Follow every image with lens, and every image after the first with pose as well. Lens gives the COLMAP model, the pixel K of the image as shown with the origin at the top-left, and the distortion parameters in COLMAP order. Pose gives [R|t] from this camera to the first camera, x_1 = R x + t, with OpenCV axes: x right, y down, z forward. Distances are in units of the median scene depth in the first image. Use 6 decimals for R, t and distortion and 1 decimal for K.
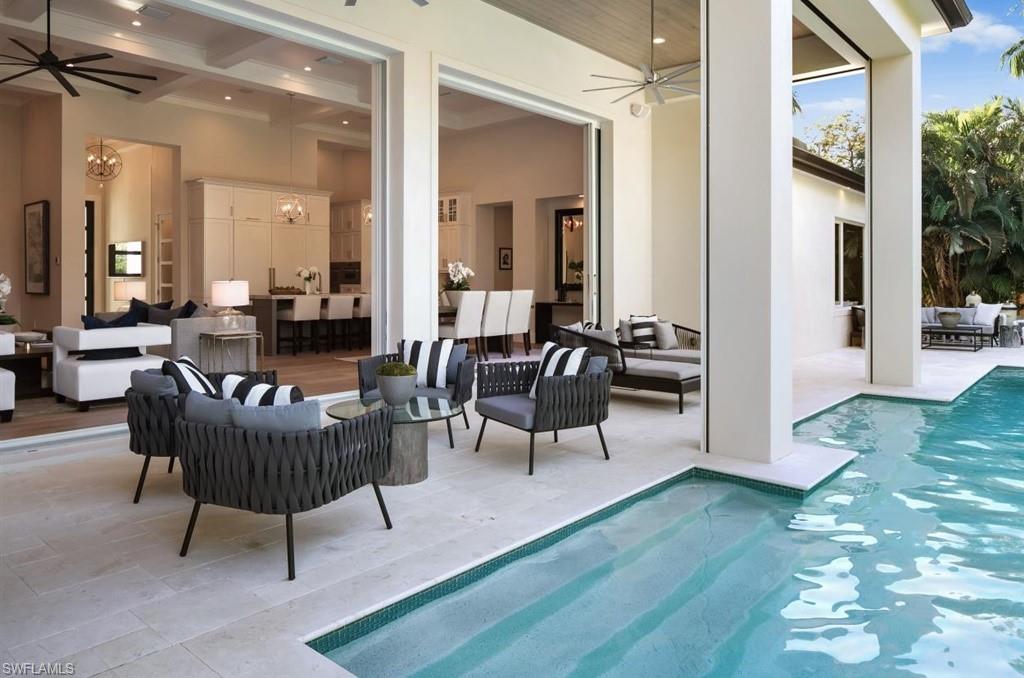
lens RADIAL K [[694.0, 0, 508.4], [0, 694.0, 278.8], [0, 0, 1]] dist [0.004965, 0.001394]
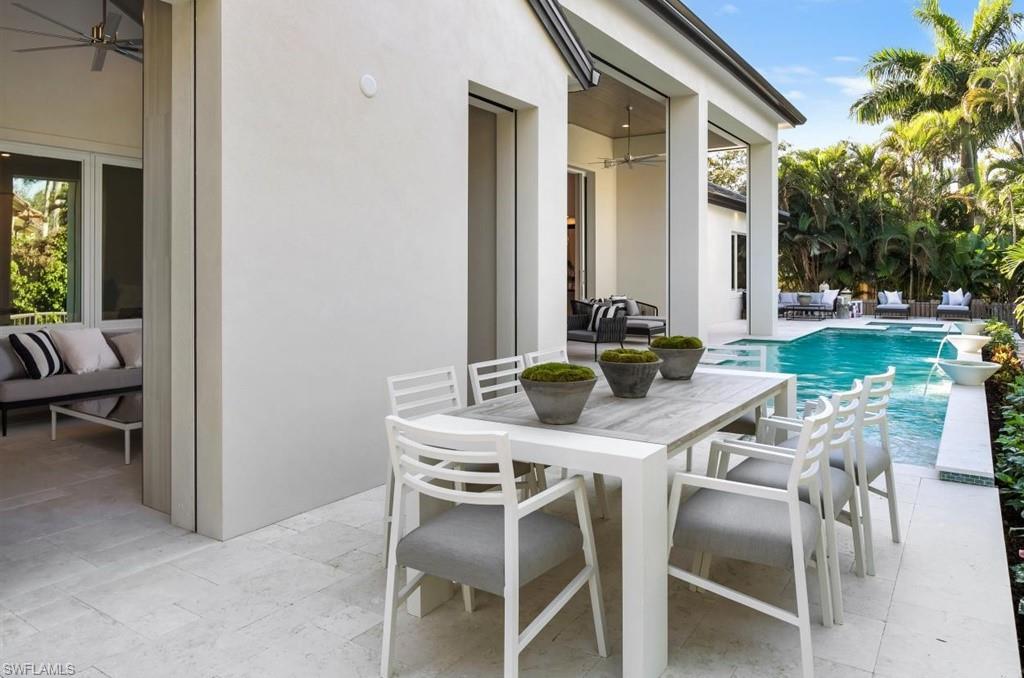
lens RADIAL K [[694.0, 0, 508.4], [0, 694.0, 278.8], [0, 0, 1]] dist [0.004965, 0.001394]
pose [[0.992696, -0.002111, 0.120621, -0.167035], [0.001053, 0.999960, 0.008839, -0.001158], [-0.120635, -0.008647, 0.992659, -0.382076]]
